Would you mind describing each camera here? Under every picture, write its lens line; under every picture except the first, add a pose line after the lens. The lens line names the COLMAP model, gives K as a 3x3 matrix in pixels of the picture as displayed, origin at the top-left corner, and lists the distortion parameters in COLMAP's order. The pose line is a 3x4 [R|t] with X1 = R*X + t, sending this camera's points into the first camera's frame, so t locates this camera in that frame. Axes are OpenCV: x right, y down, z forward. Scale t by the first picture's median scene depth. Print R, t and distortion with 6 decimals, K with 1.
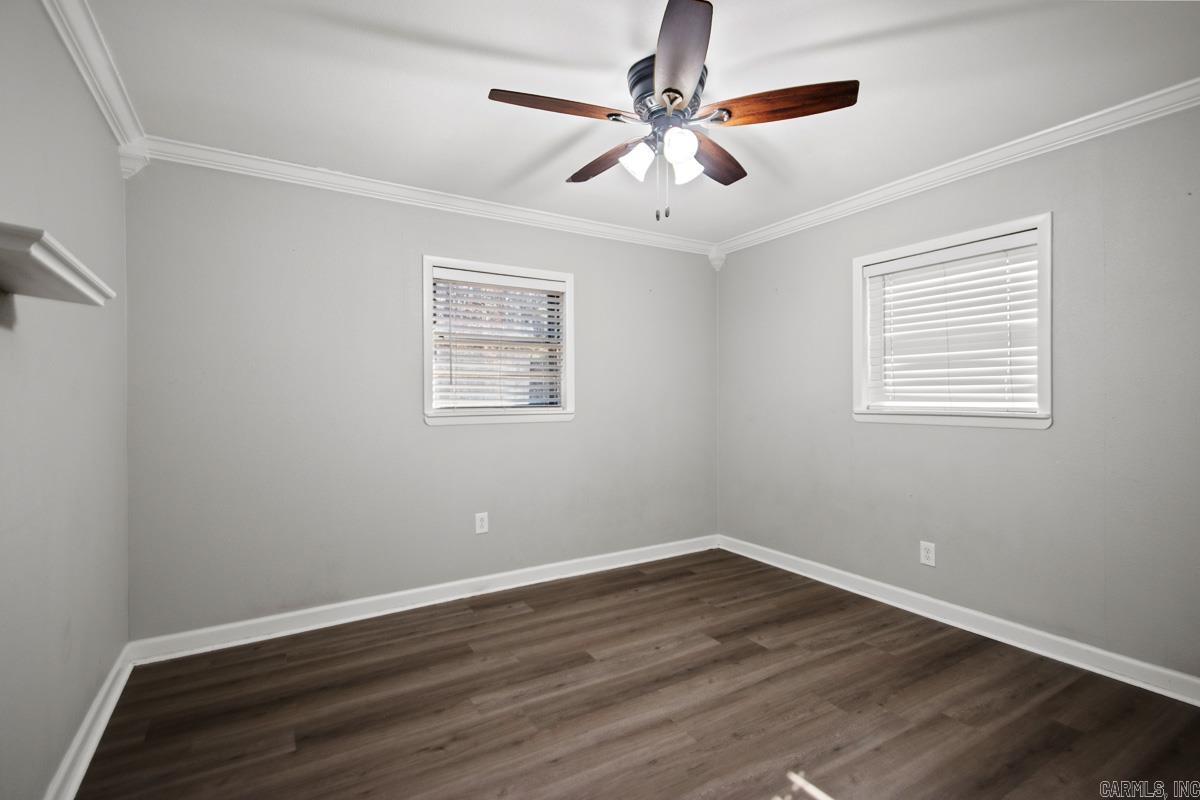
lens RADIAL K [[551.7, 0, 605.4], [0, 551.7, 397.1], [0, 0, 1]] dist [0.015191, -0.001031]
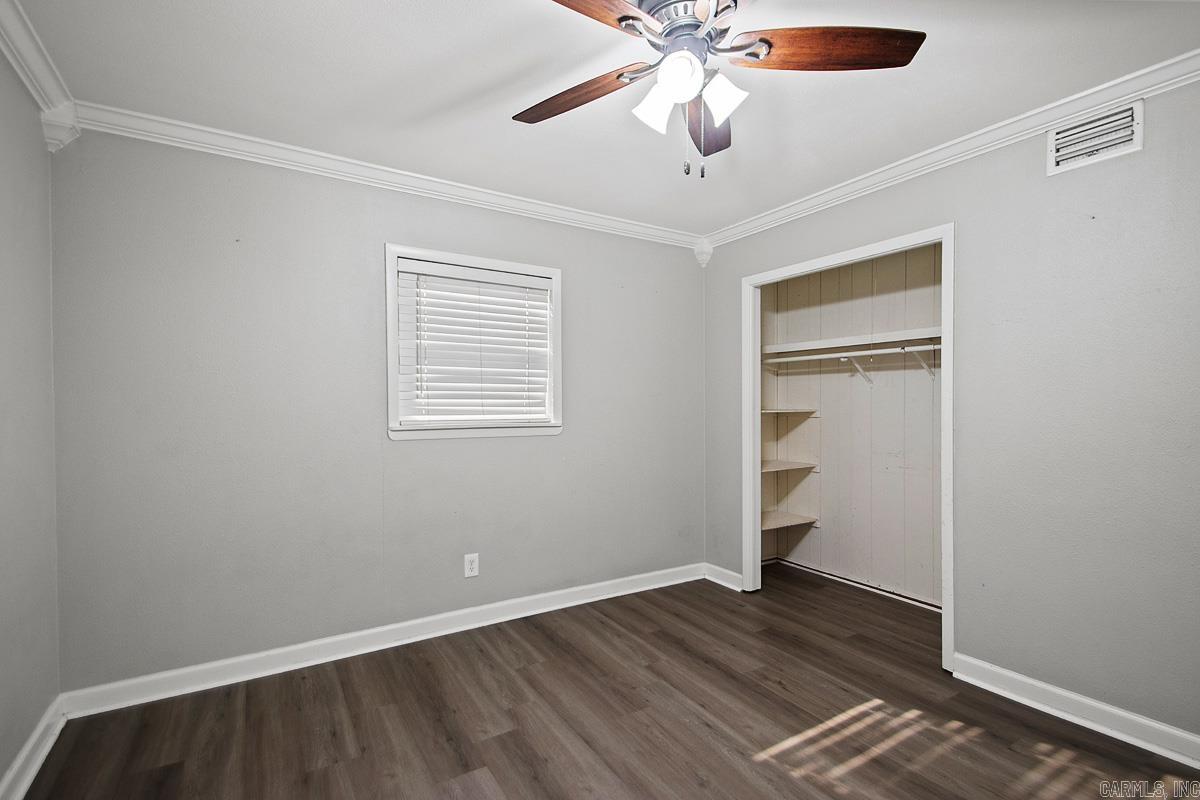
lens RADIAL K [[570.5, 0, 602.3], [0, 570.5, 407.6], [0, 0, 1]] dist [0.023518, -0.000507]
pose [[-0.024015, 0.001515, 0.999710, -0.511415], [0.003232, 0.999994, -0.001437, -0.003430], [-0.999706, 0.003196, -0.024020, 0.861214]]
